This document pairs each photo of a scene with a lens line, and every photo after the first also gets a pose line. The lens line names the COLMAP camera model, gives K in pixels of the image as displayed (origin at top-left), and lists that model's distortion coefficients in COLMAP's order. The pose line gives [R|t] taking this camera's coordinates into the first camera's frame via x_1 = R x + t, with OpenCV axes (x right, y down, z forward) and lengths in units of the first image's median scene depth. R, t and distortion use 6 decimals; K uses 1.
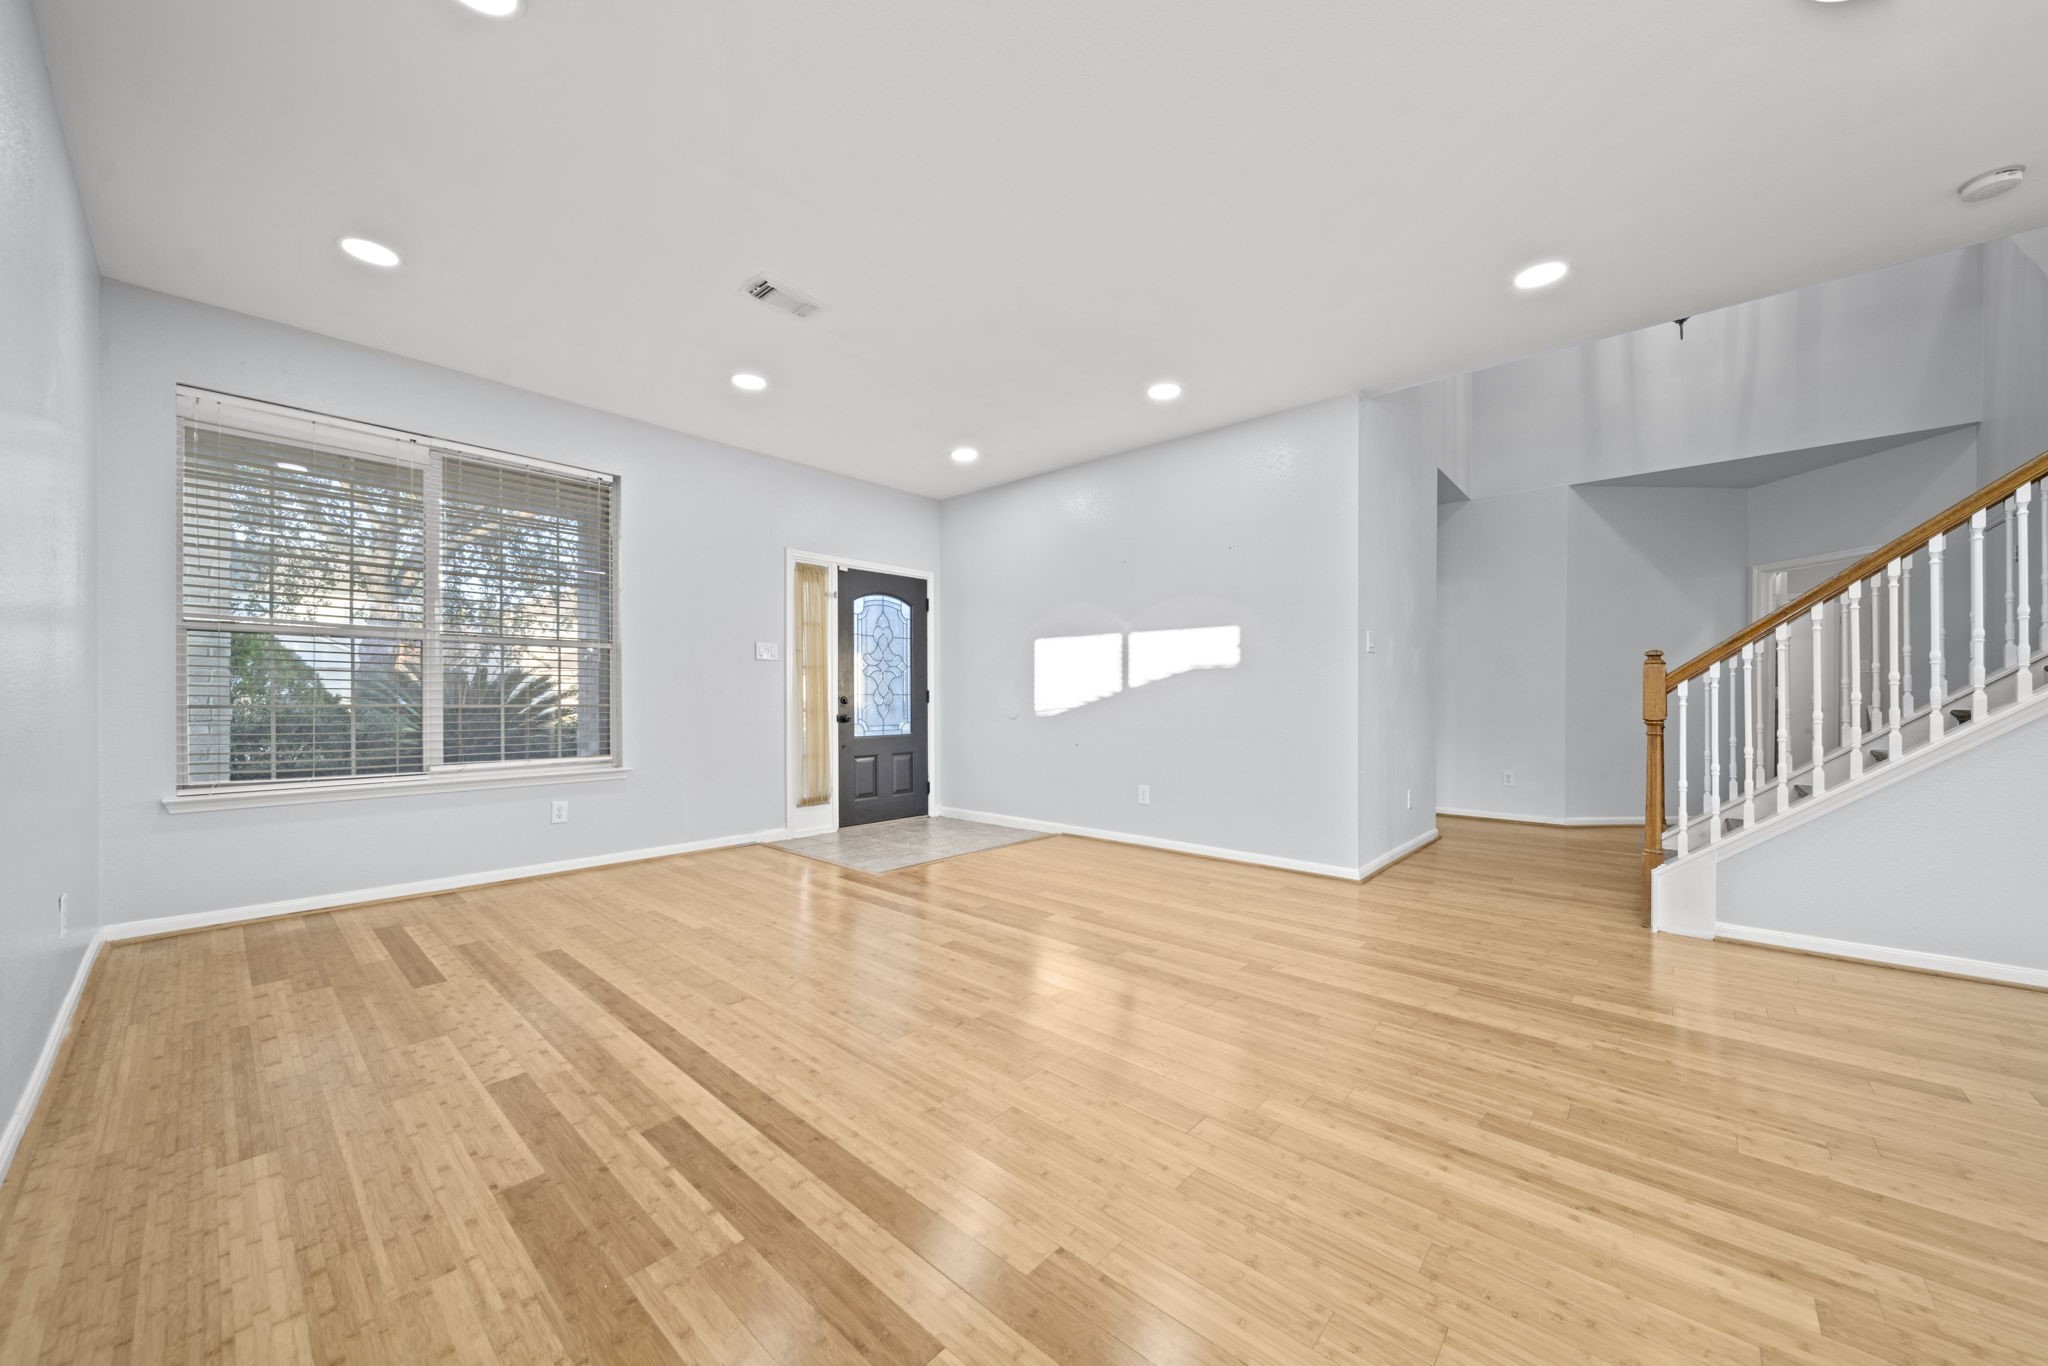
lens RADIAL K [[727.9, 0, 1025.7], [0, 727.9, 679.0], [0, 0, 1]] dist [-0.000878, -0.000155]
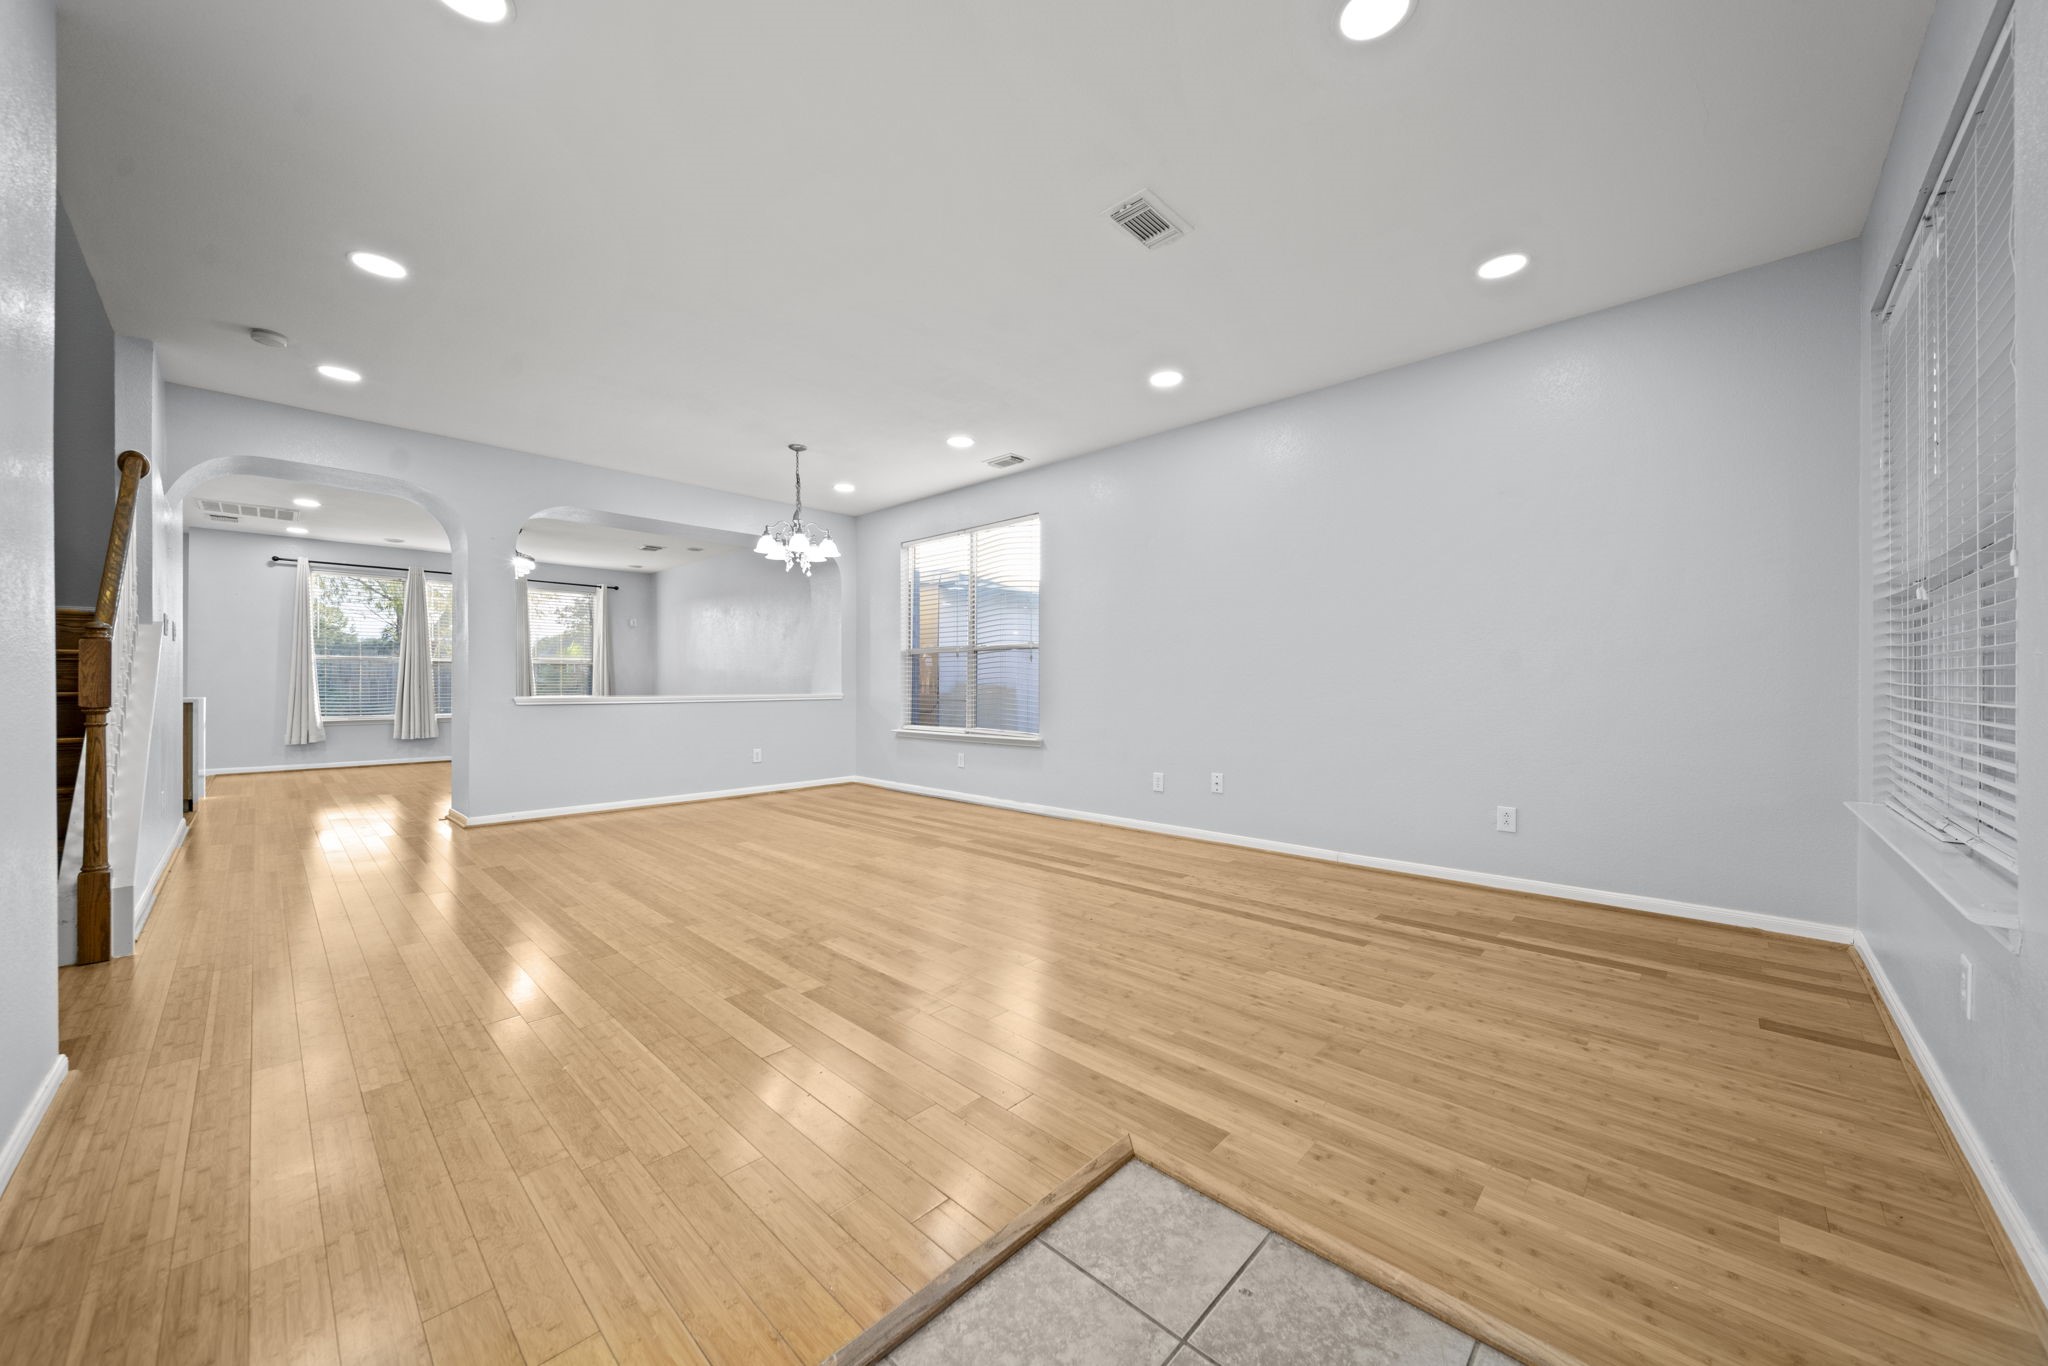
lens RADIAL K [[727.9, 0, 1025.7], [0, 727.9, 679.0], [0, 0, 1]] dist [-0.000878, -0.000155]
pose [[-0.999312, -0.002168, 0.037022, -0.253273], [-0.003363, 0.999475, -0.032233, 0.056765], [-0.036933, -0.032335, -0.998794, 2.163734]]
